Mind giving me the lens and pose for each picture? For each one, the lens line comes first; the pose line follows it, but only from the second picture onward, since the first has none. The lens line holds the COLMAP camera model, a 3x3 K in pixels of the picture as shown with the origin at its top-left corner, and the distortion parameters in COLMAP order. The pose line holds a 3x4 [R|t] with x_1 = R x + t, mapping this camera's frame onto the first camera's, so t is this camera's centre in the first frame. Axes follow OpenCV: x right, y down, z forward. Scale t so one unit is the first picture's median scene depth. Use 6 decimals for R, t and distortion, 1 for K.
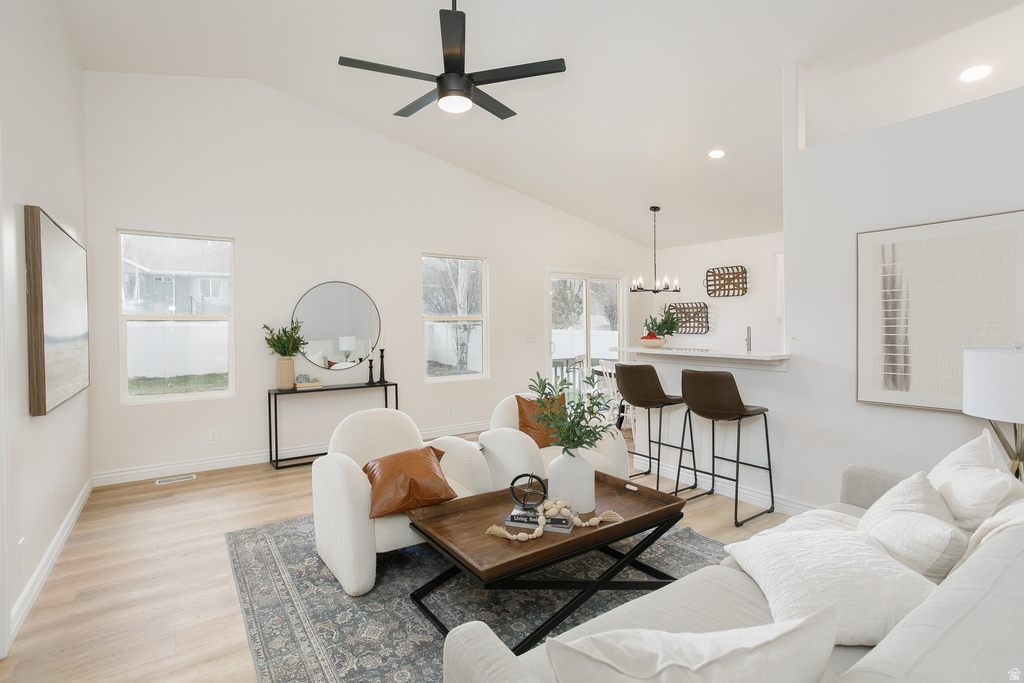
lens RADIAL K [[494.6, 0, 512.9], [0, 494.6, 341.8], [0, 0, 1]] dist [-0.023314, 0.002443]
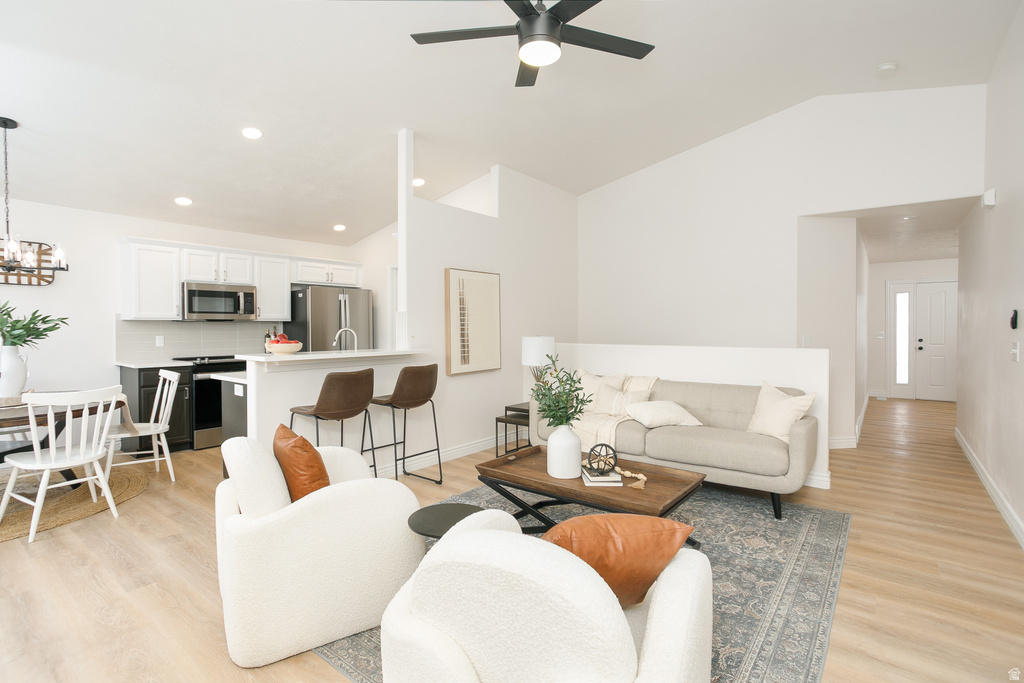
lens RADIAL K [[494.6, 0, 514.9], [0, 494.6, 335.3], [0, 0, 1]] dist [-0.023314, 0.002443]
pose [[-0.312616, -0.005066, 0.949866, -0.569043], [0.038620, 0.999091, 0.018039, -0.017121], [-0.949094, 0.042324, -0.312136, 0.841689]]
